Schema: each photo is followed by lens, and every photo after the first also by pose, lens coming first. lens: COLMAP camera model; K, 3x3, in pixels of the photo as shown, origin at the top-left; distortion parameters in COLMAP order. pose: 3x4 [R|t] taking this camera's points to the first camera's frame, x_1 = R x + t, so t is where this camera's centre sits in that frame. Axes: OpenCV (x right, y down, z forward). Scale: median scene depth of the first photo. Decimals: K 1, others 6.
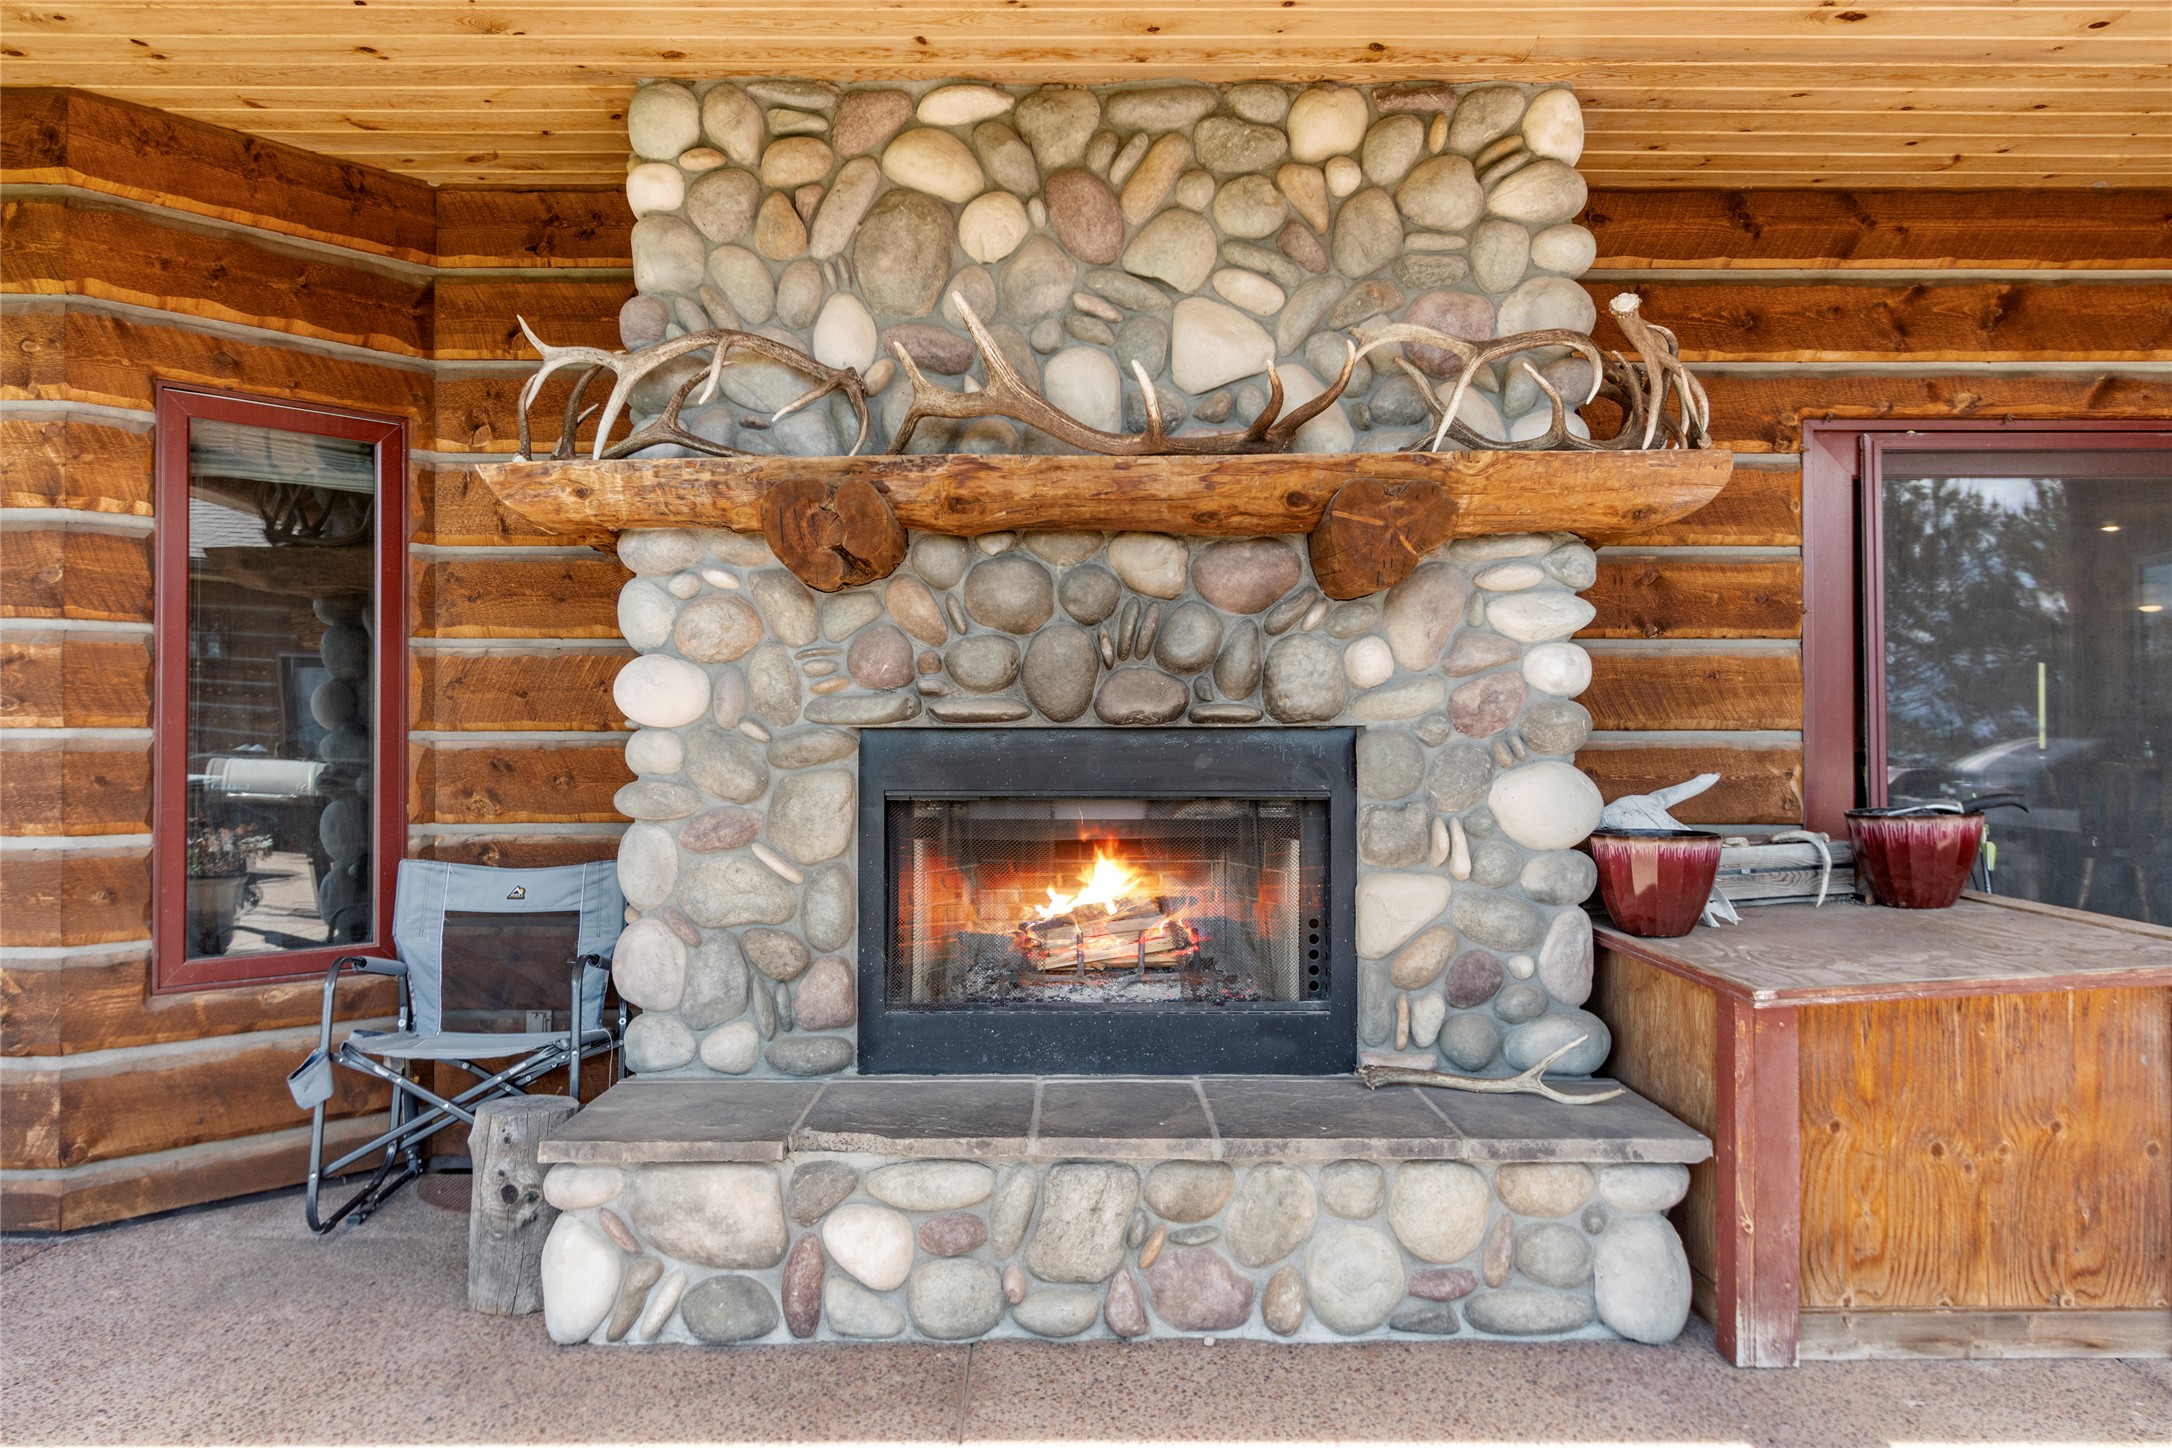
lens RADIAL K [[1520.8, 0, 1079.0], [0, 1520.8, 734.3], [0, 0, 1]] dist [0.017989, -0.016187]
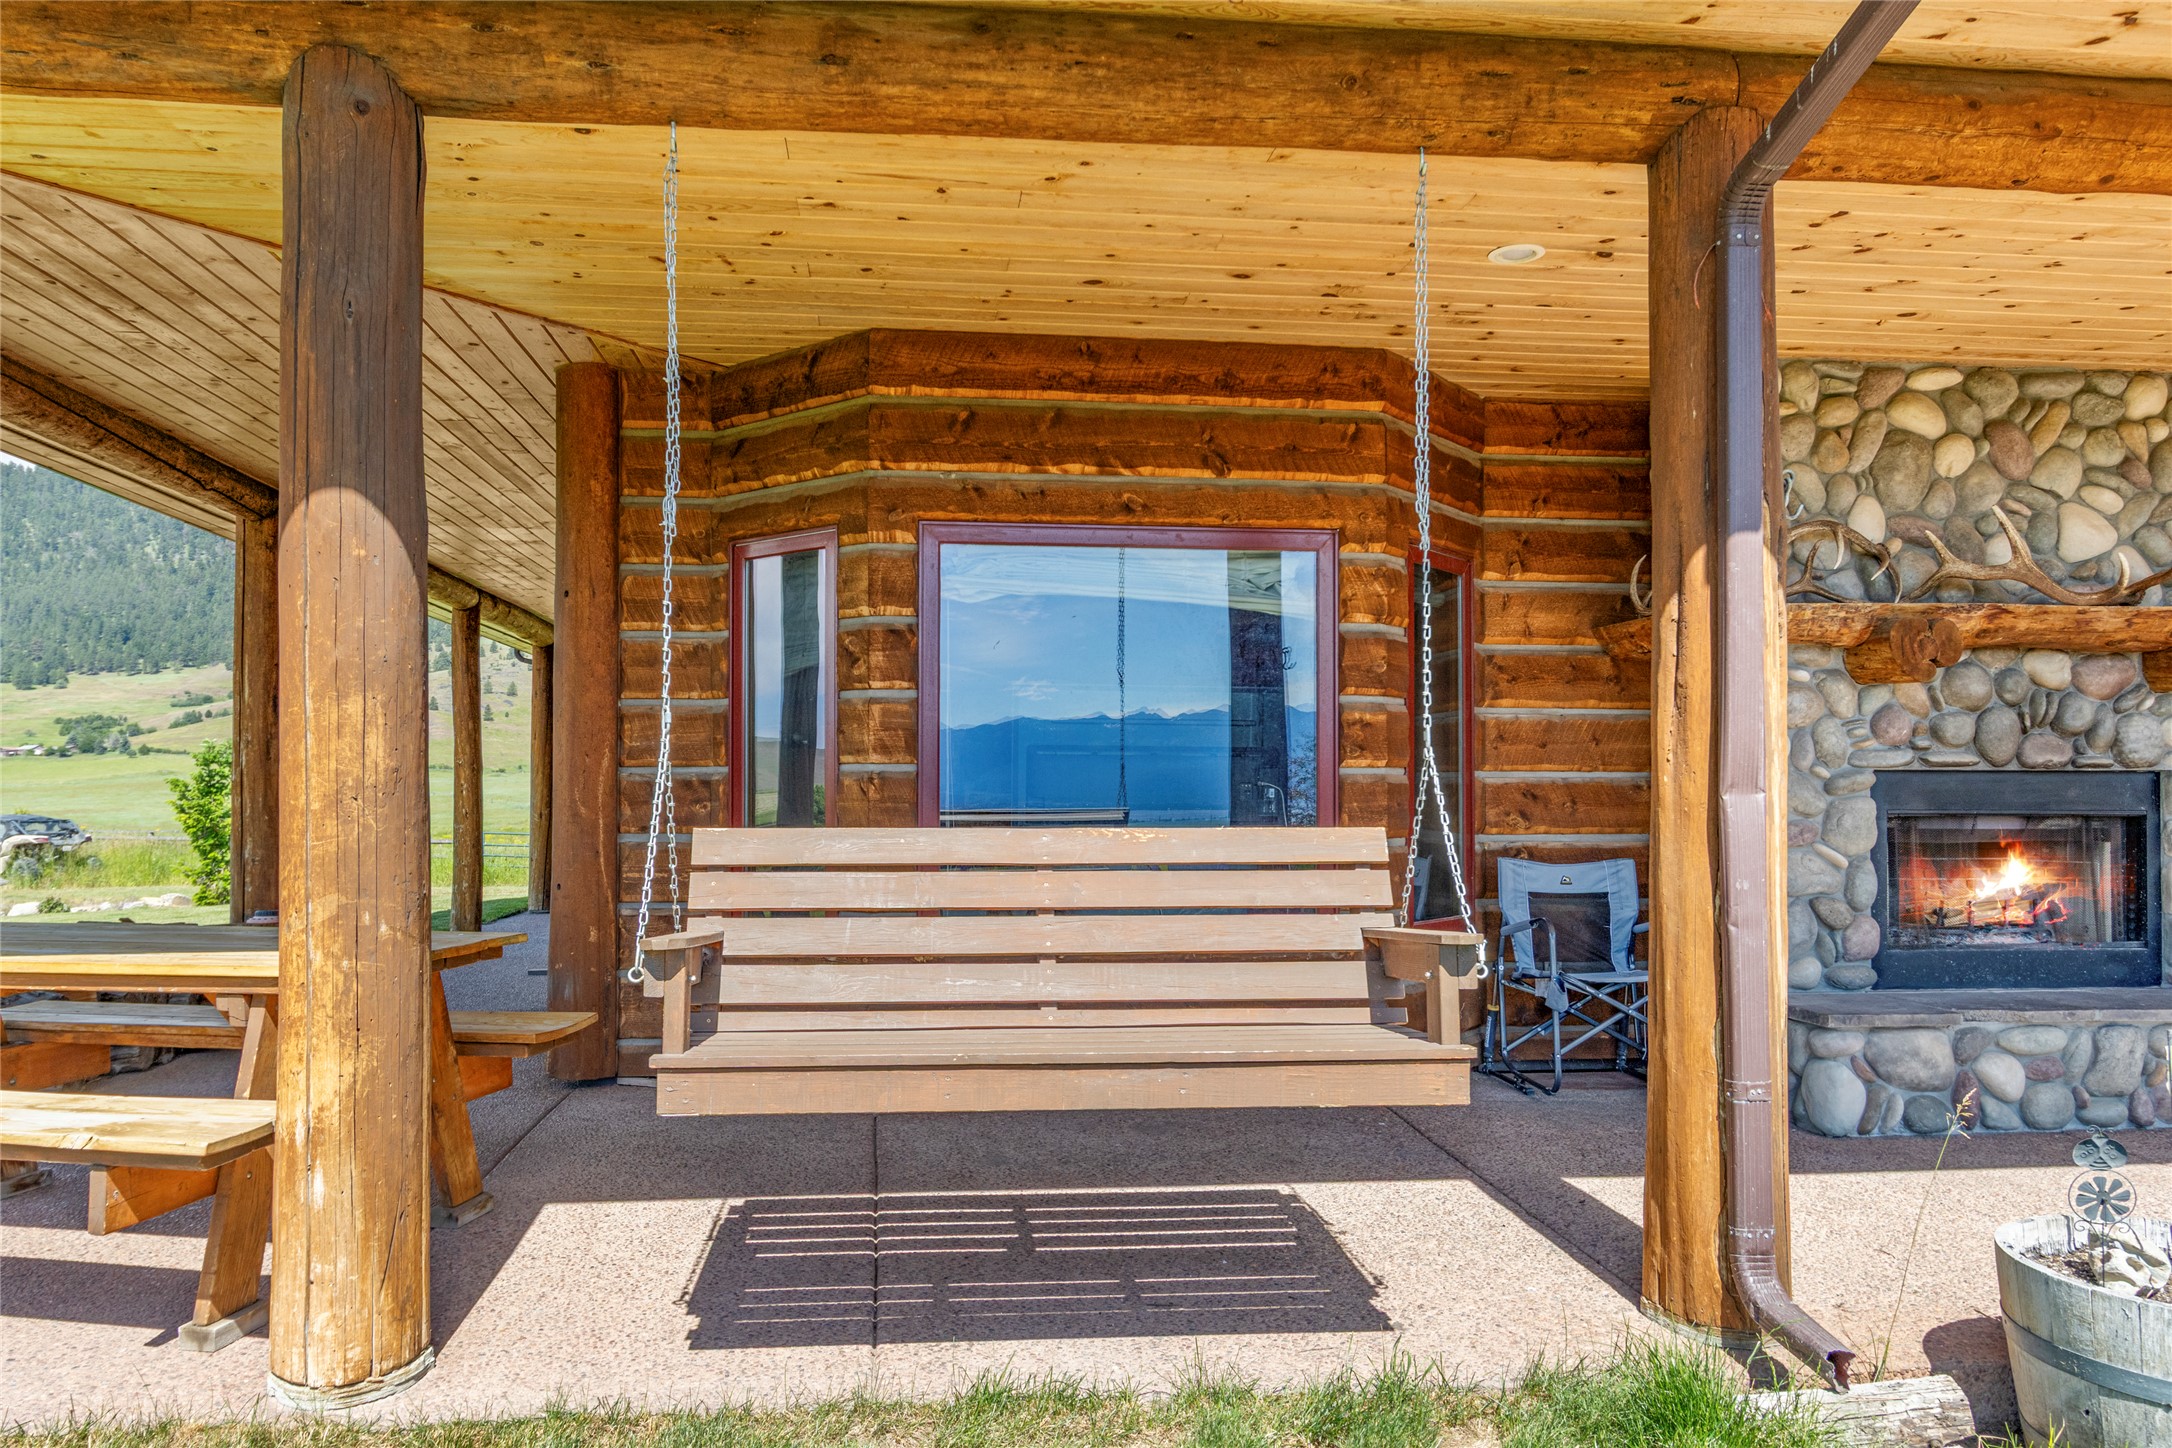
lens RADIAL K [[1520.8, 0, 1140.3], [0, 1520.8, 774.1], [0, 0, 1]] dist [0.017989, -0.016187]
pose [[0.993712, 0.005472, 0.111835, -1.083465], [-0.004992, 0.999977, -0.004570, 0.010785], [-0.111857, 0.003983, 0.993716, -0.490846]]
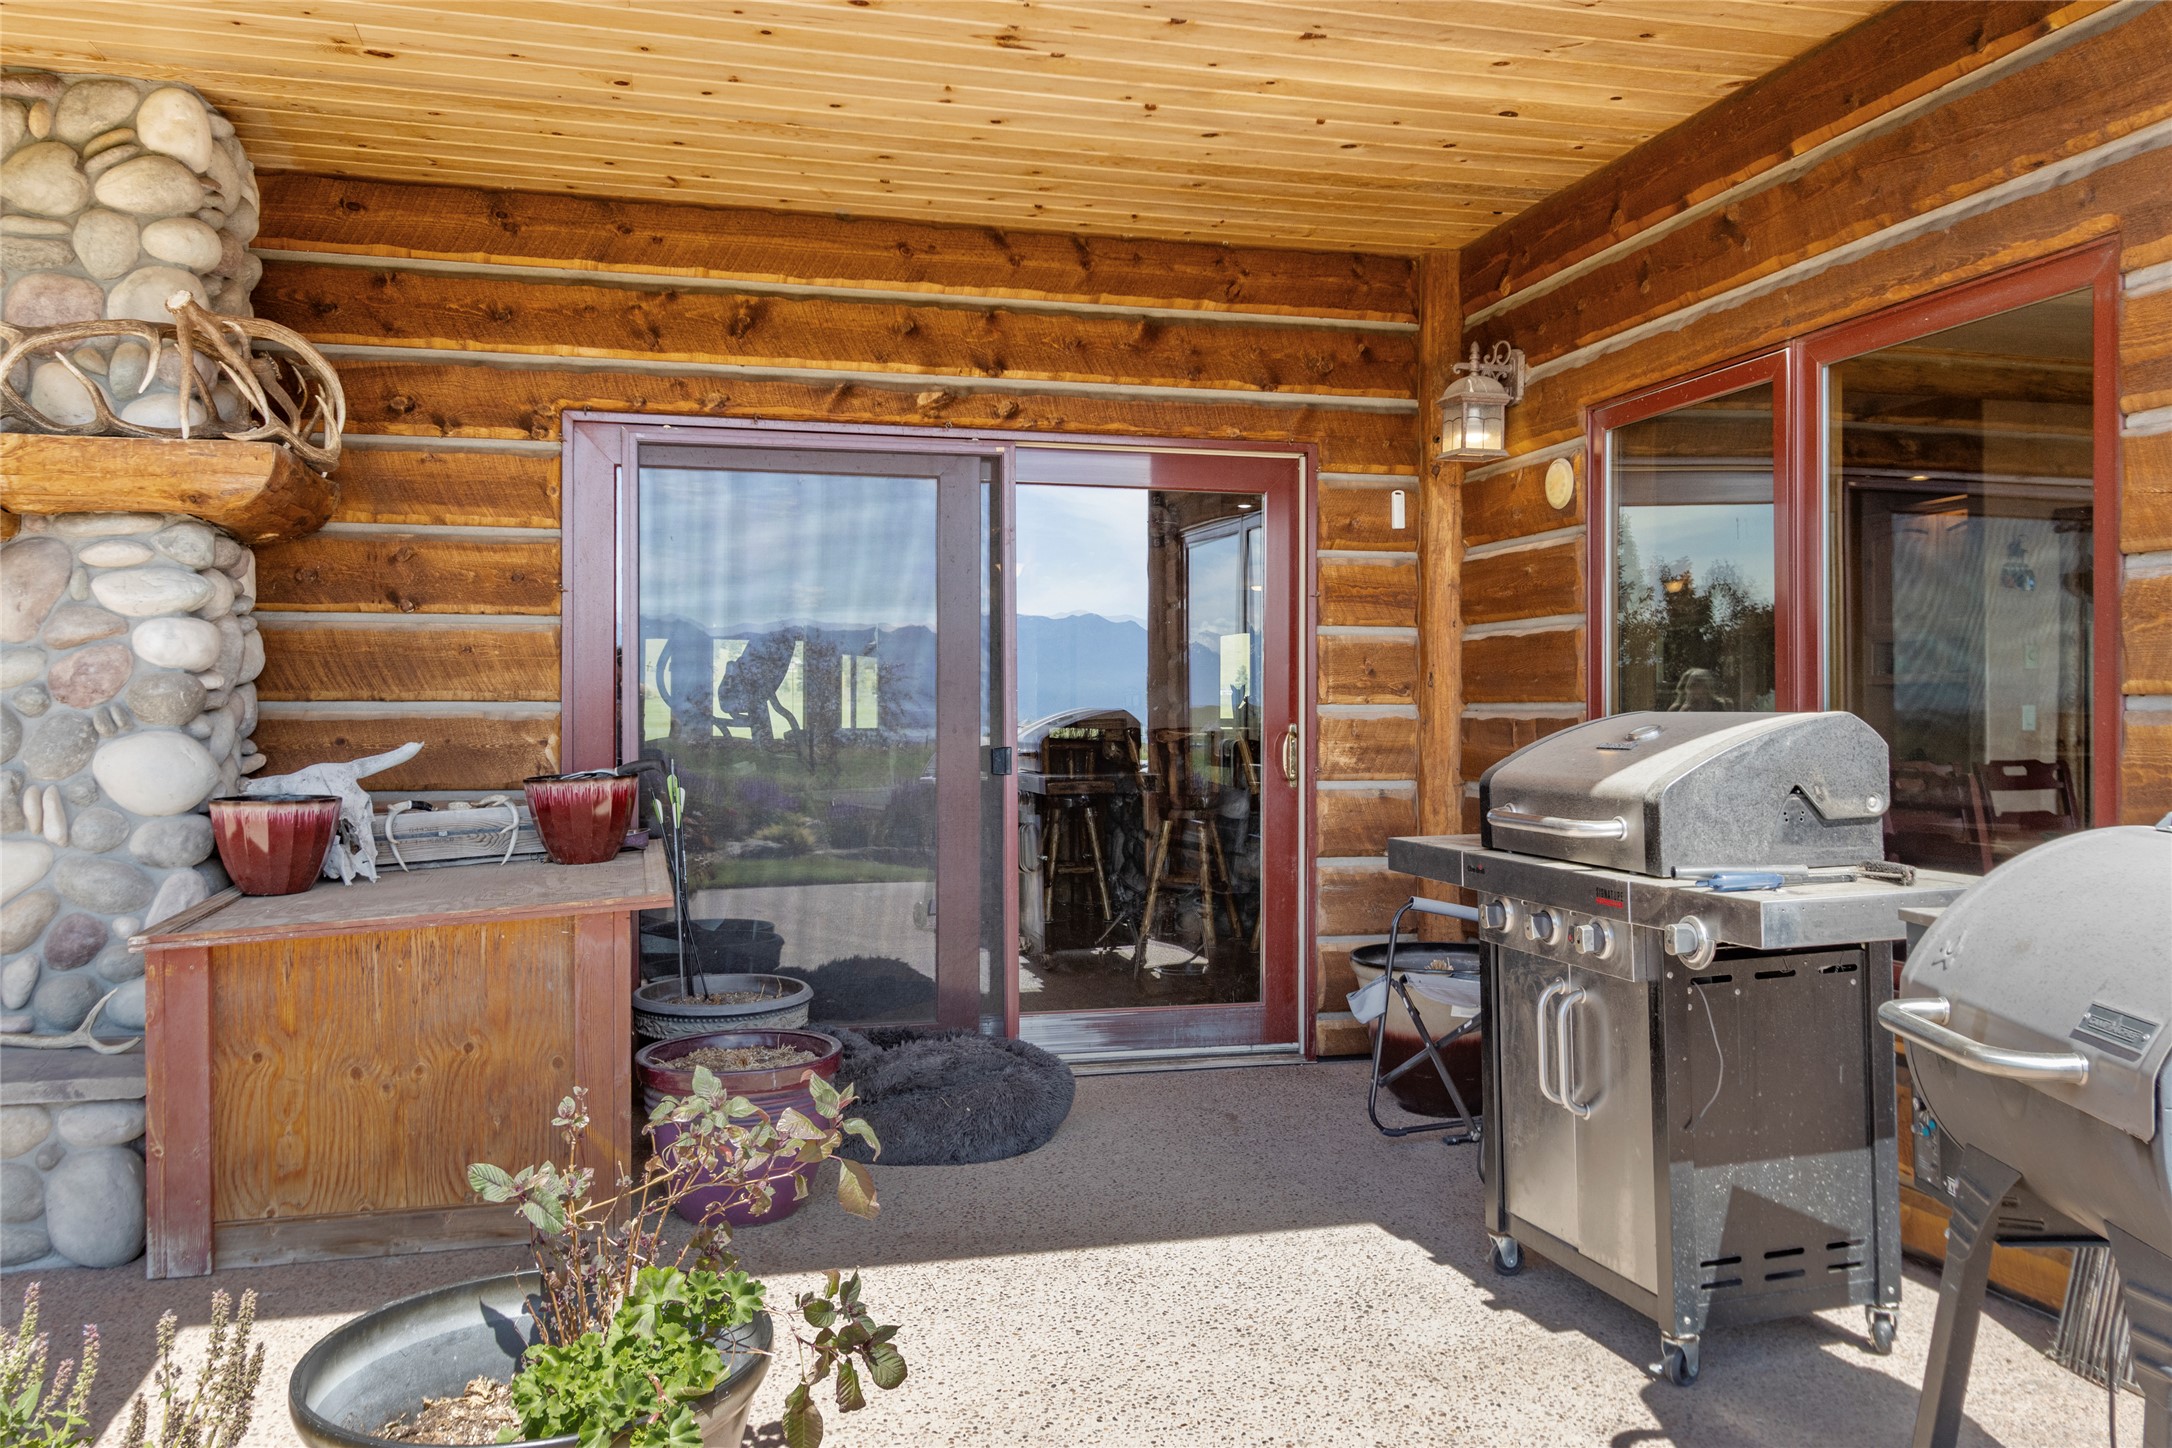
lens RADIAL K [[1704.1, 0, 1085.6], [0, 1704.1, 711.2], [0, 0, 1]] dist [0.005218, -0.002527]
pose [[0.966763, 0.000194, 0.255674, 0.589870], [-0.001440, 0.999988, 0.004685, -0.002196], [-0.255670, -0.004897, 0.966752, -0.278054]]
